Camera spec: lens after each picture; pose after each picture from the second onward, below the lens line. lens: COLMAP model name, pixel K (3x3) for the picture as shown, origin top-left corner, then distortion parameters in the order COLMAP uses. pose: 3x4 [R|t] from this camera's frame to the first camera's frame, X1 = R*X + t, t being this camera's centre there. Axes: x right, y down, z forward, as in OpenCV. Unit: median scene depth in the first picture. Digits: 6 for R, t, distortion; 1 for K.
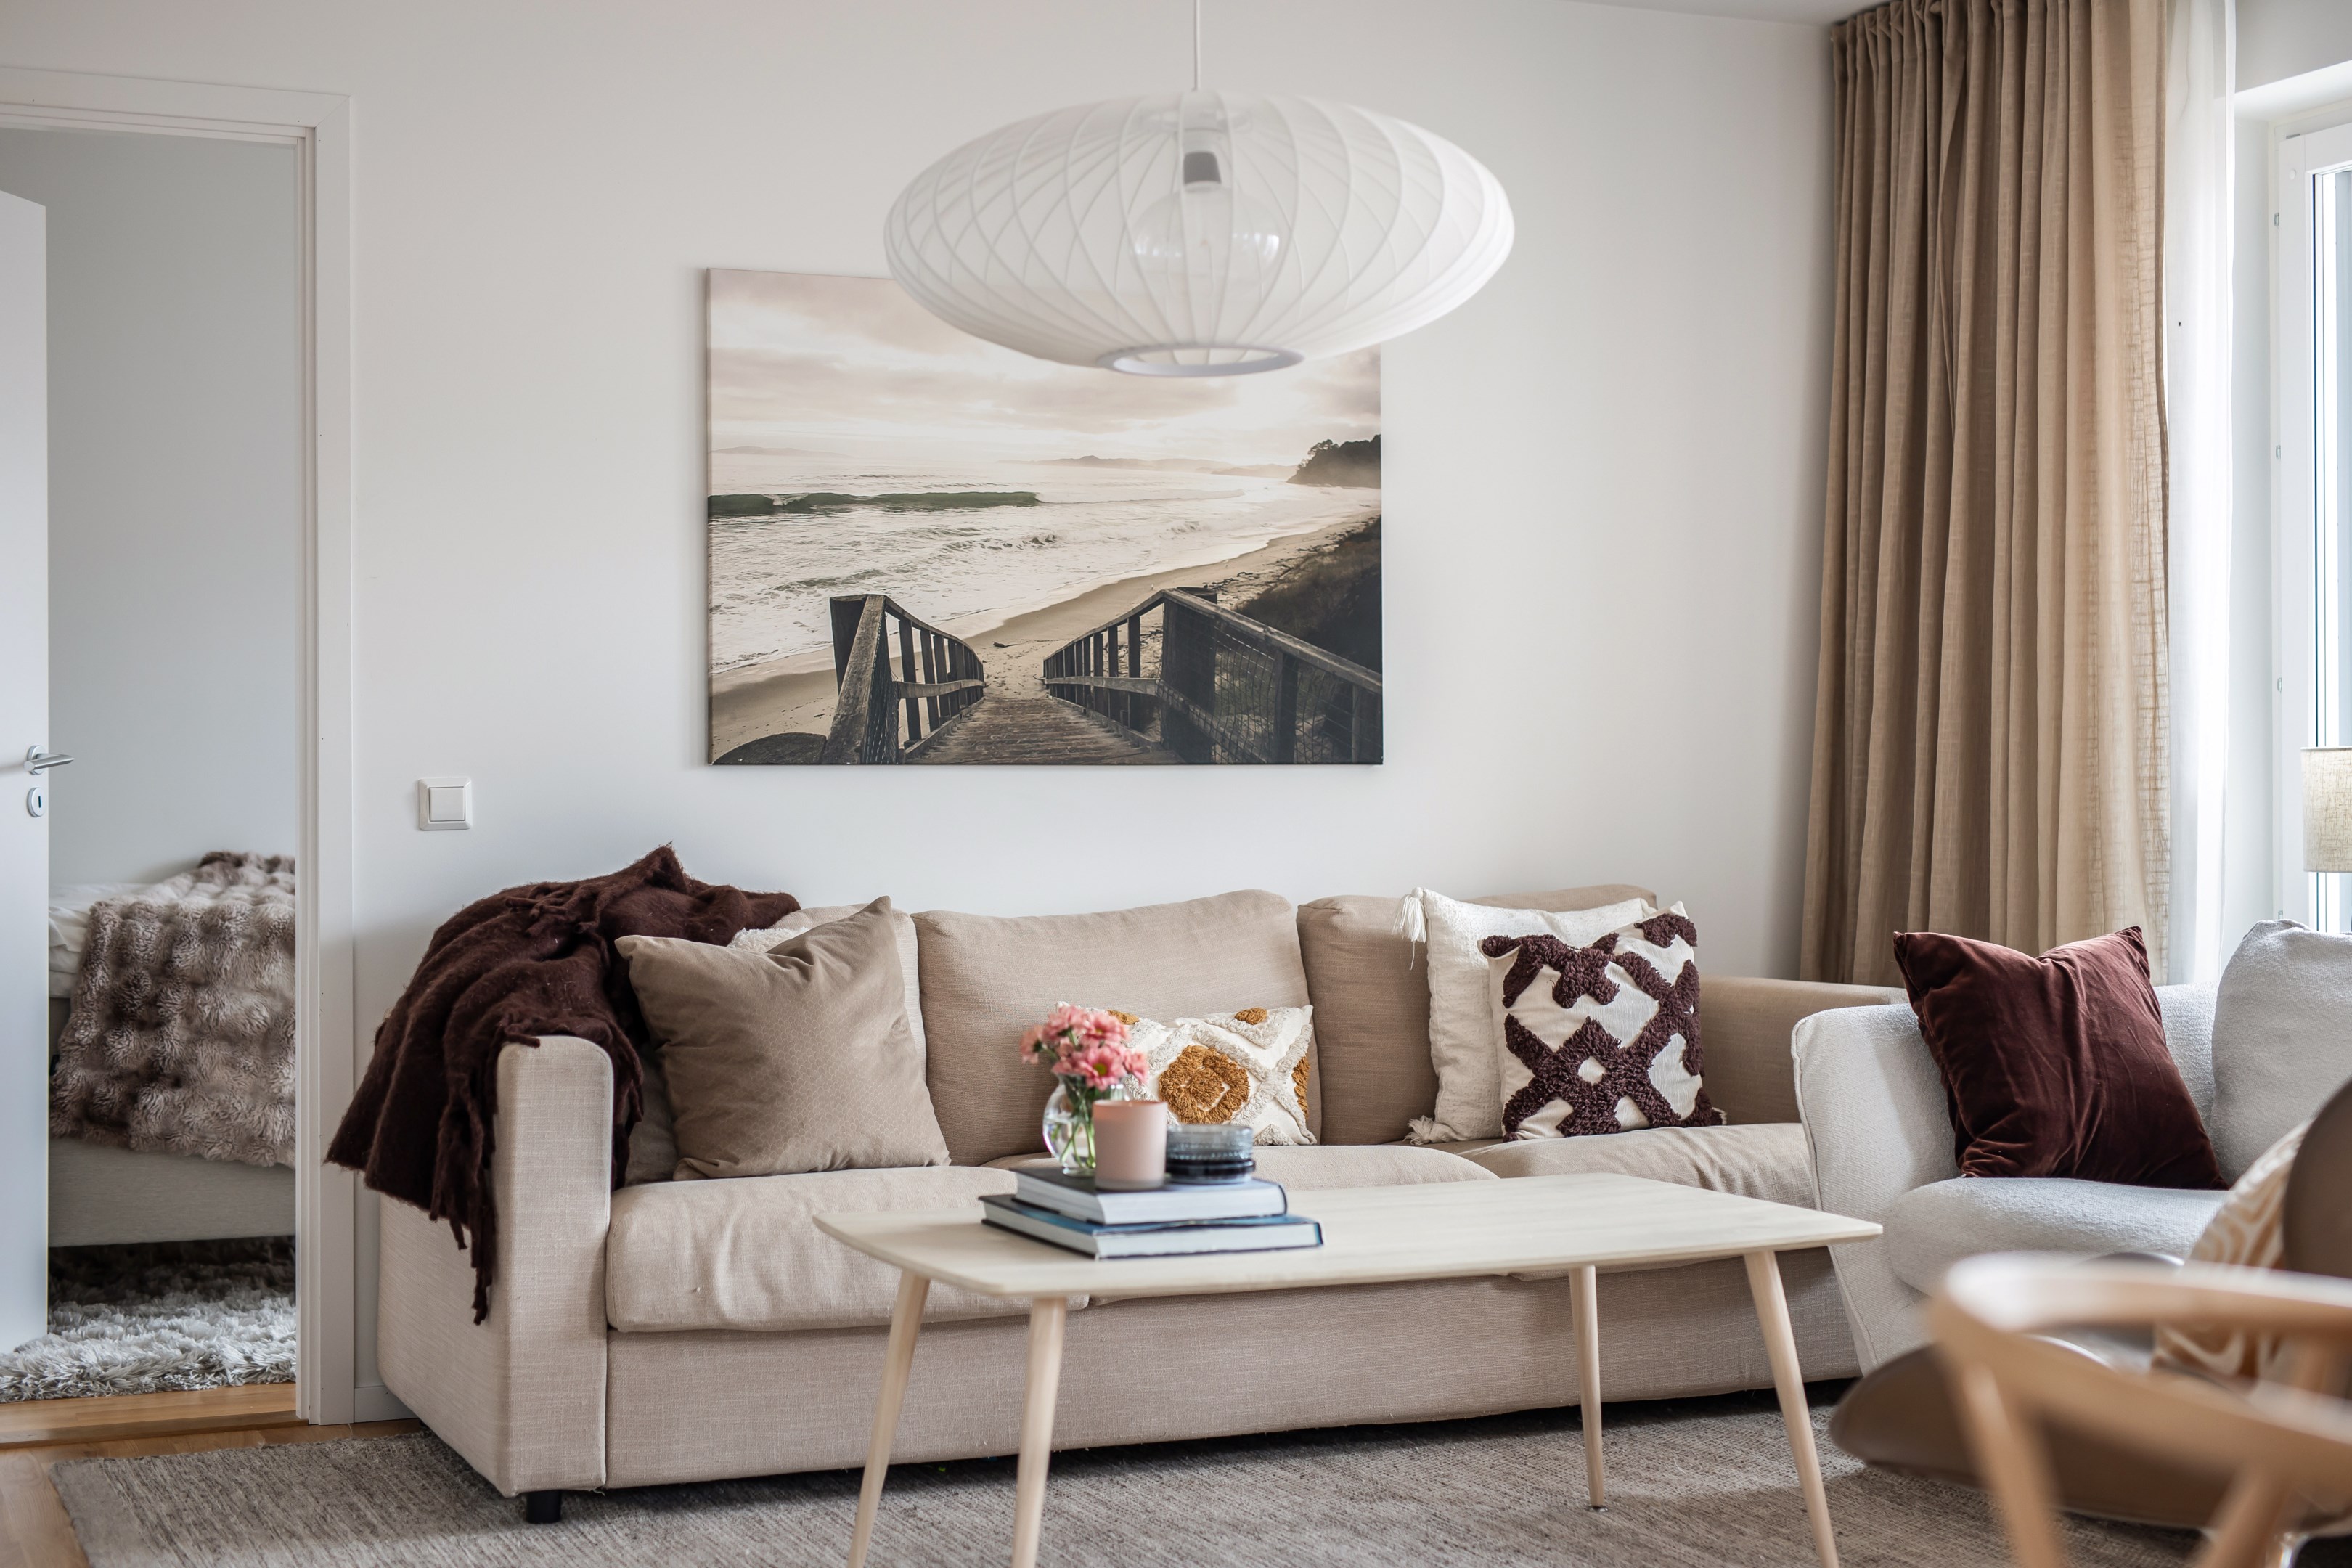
lens RADIAL K [[3286.9, 0, 1176.0], [0, 3286.9, 784.0], [0, 0, 1]] dist [-0.020711, 0.001399]
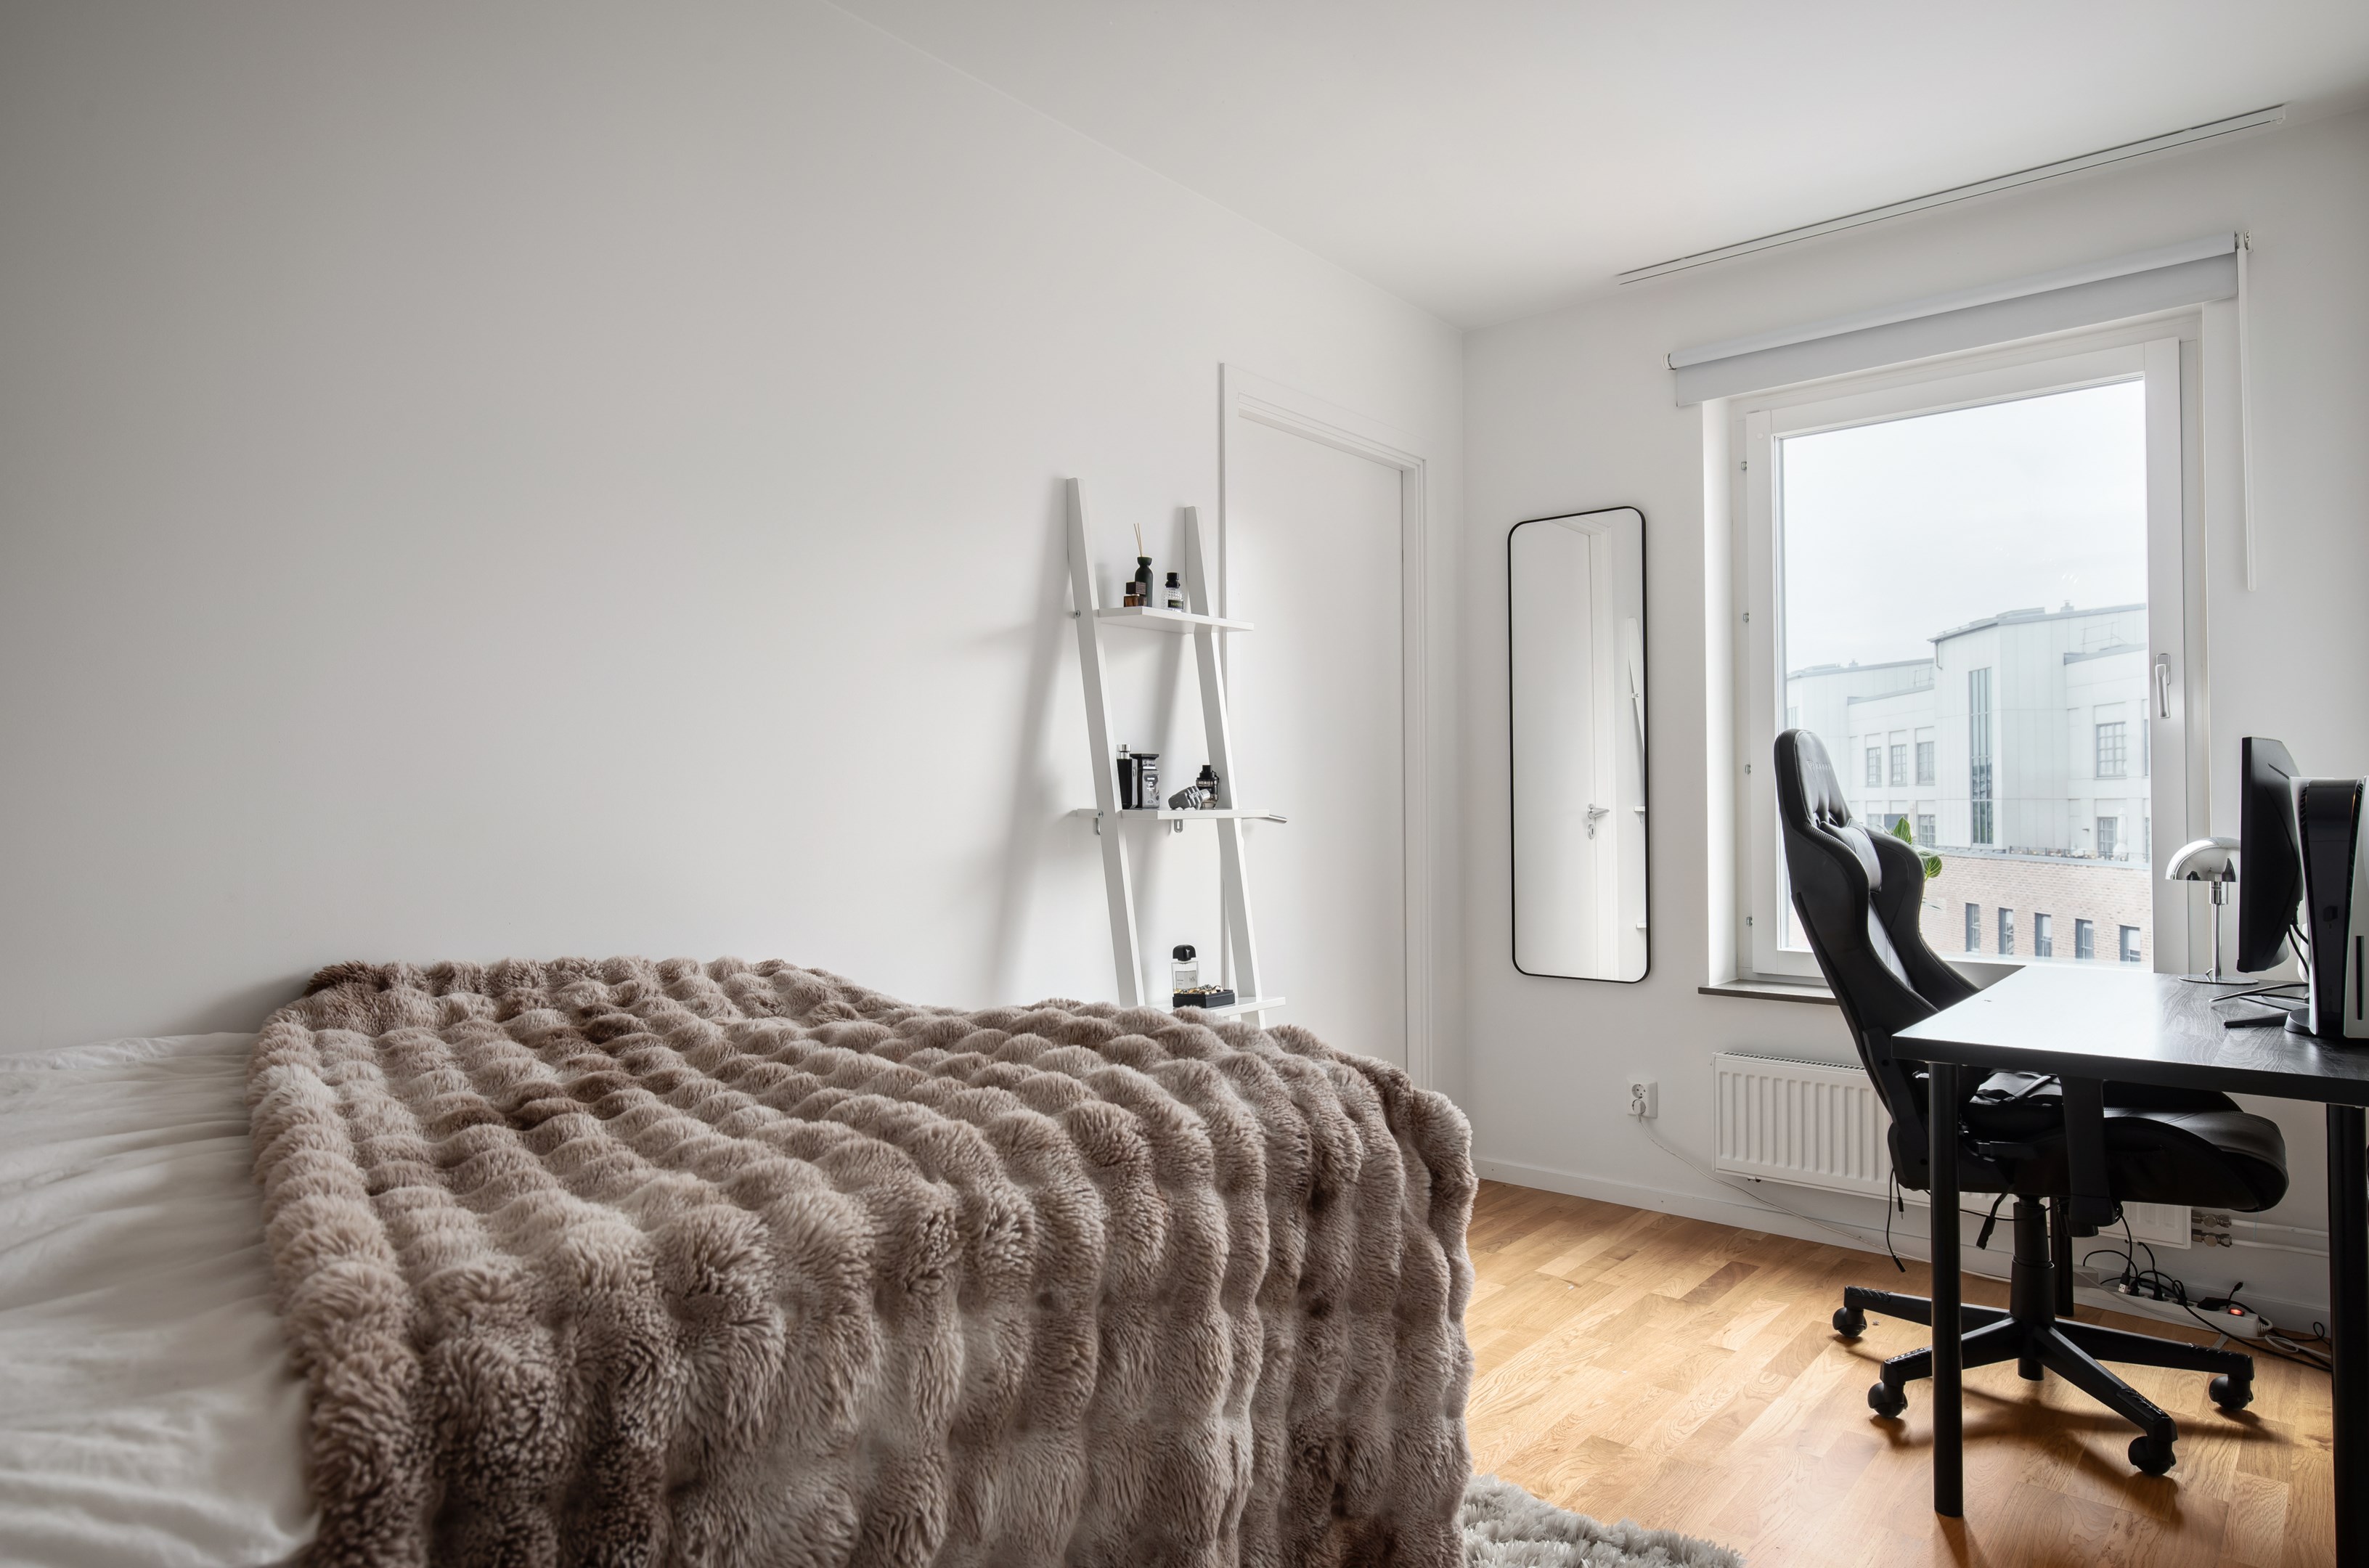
lens RADIAL K [[1369.1, 0, 1186.6], [0, 1369.1, 789.0], [0, 0, 1]] dist [-0.007132, -0.000482]
pose [[0.897380, 0.007315, 0.441198, -0.354720], [-0.002362, 0.999928, -0.011776, -0.011009], [-0.441252, 0.009526, 0.897332, 0.957847]]
